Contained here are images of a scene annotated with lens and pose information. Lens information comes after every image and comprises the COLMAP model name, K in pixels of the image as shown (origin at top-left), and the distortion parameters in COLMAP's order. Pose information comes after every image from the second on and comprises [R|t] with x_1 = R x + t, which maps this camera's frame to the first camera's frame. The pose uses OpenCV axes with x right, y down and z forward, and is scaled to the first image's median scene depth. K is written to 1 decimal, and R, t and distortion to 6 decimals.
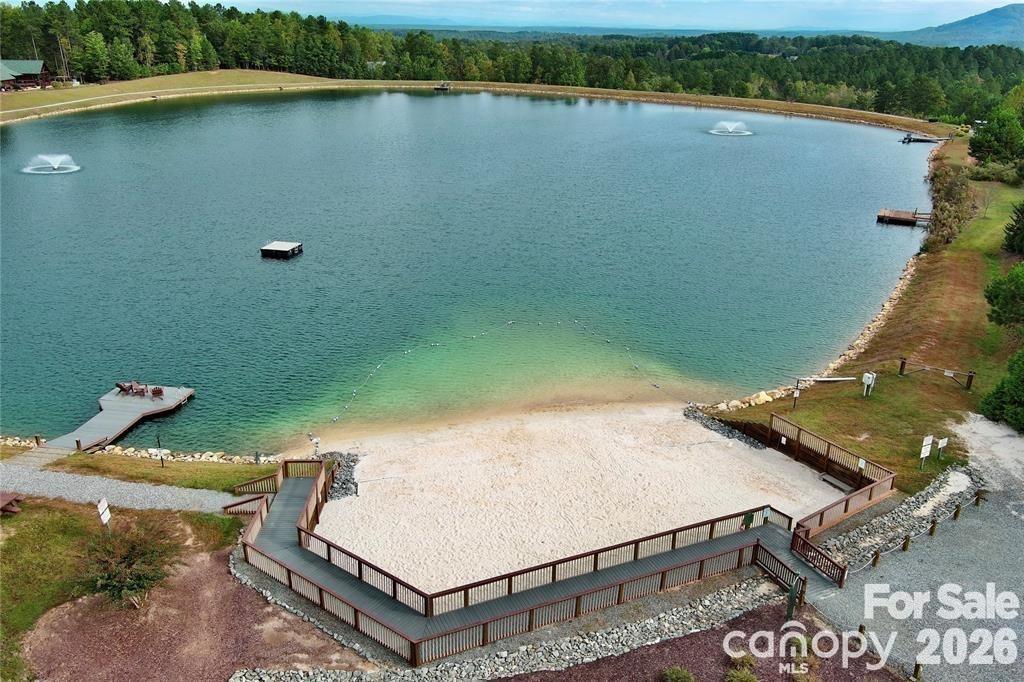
lens RADIAL K [[775.3, 0, 506.8], [0, 775.3, 337.0], [0, 0, 1]] dist [0.008849, 0.002695]
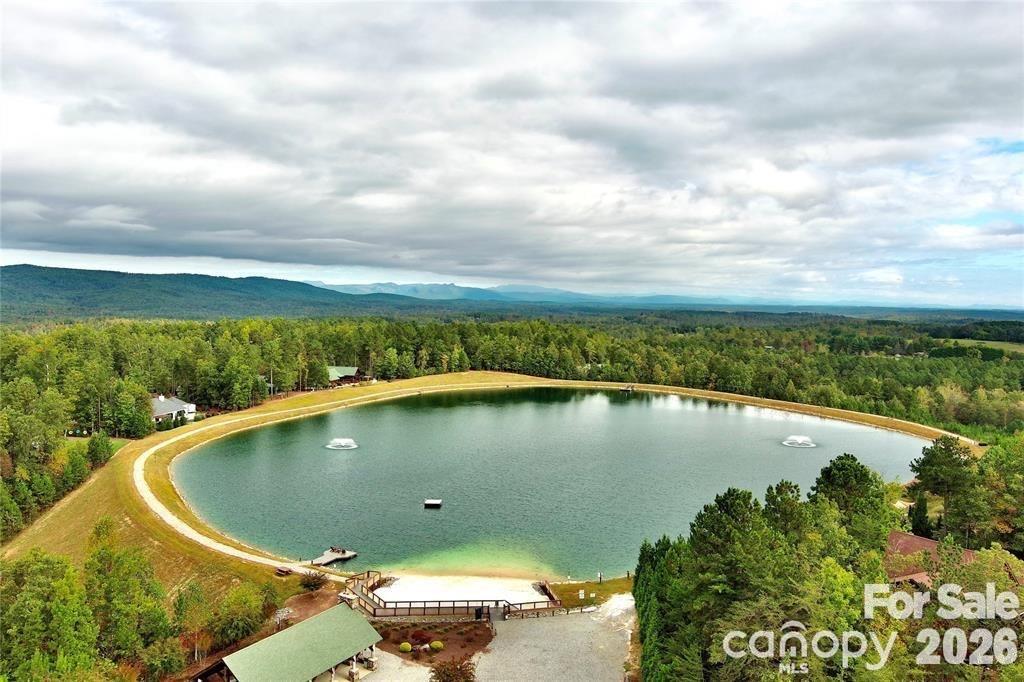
lens RADIAL K [[775.3, 0, 509.0], [0, 775.3, 335.6], [0, 0, 1]] dist [0.008849, 0.002695]
pose [[0.942709, 0.016236, -0.333220, 0.178333], [-0.126820, 0.941275, -0.312920, 0.025842], [0.308571, 0.337251, 0.889407, -0.266272]]
